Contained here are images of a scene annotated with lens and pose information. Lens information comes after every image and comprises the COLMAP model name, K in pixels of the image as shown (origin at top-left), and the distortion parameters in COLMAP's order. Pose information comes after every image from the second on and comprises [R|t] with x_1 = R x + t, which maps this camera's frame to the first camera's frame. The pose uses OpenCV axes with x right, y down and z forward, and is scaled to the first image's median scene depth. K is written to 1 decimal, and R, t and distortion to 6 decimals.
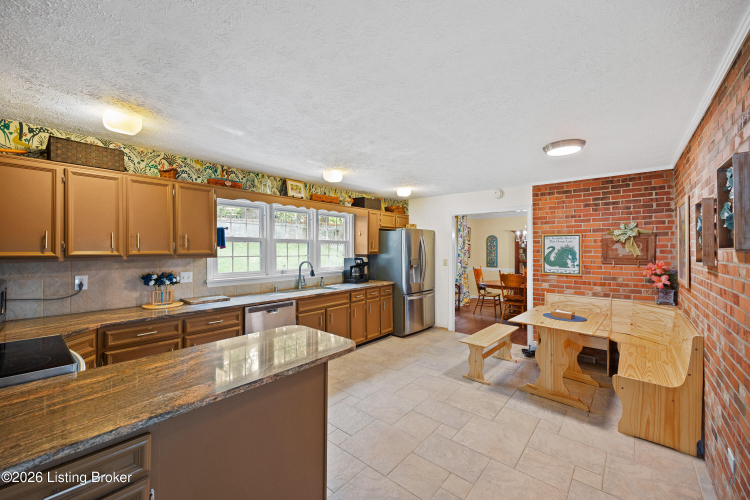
lens RADIAL K [[299.2, 0, 372.2], [0, 299.2, 253.1], [0, 0, 1]] dist [0.005247, -0.000982]
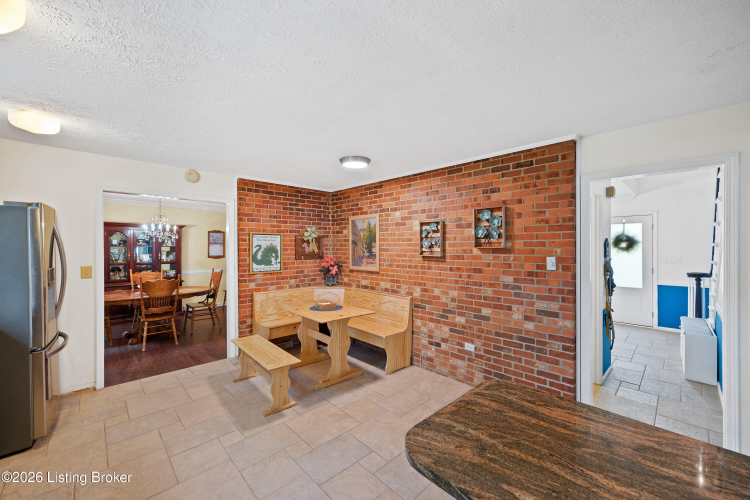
lens RADIAL K [[299.2, 0, 377.4], [0, 299.2, 249.3], [0, 0, 1]] dist [0.005247, -0.000982]
pose [[0.091071, -0.010689, 0.995787, -0.361741], [0.015687, 0.999834, 0.009298, -0.011532], [-0.995721, 0.014774, 0.091224, 0.545955]]
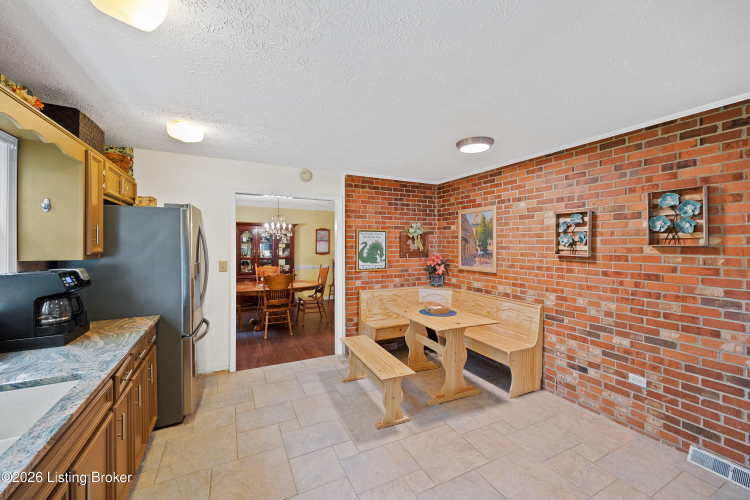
lens RADIAL K [[299.2, 0, 376.6], [0, 299.2, 246.6], [0, 0, 1]] dist [0.005247, -0.000982]
pose [[0.385049, -0.010060, 0.922841, -0.286857], [0.013492, 0.999895, 0.005271, -0.012426], [-0.922797, 0.010422, 0.385145, 0.621938]]
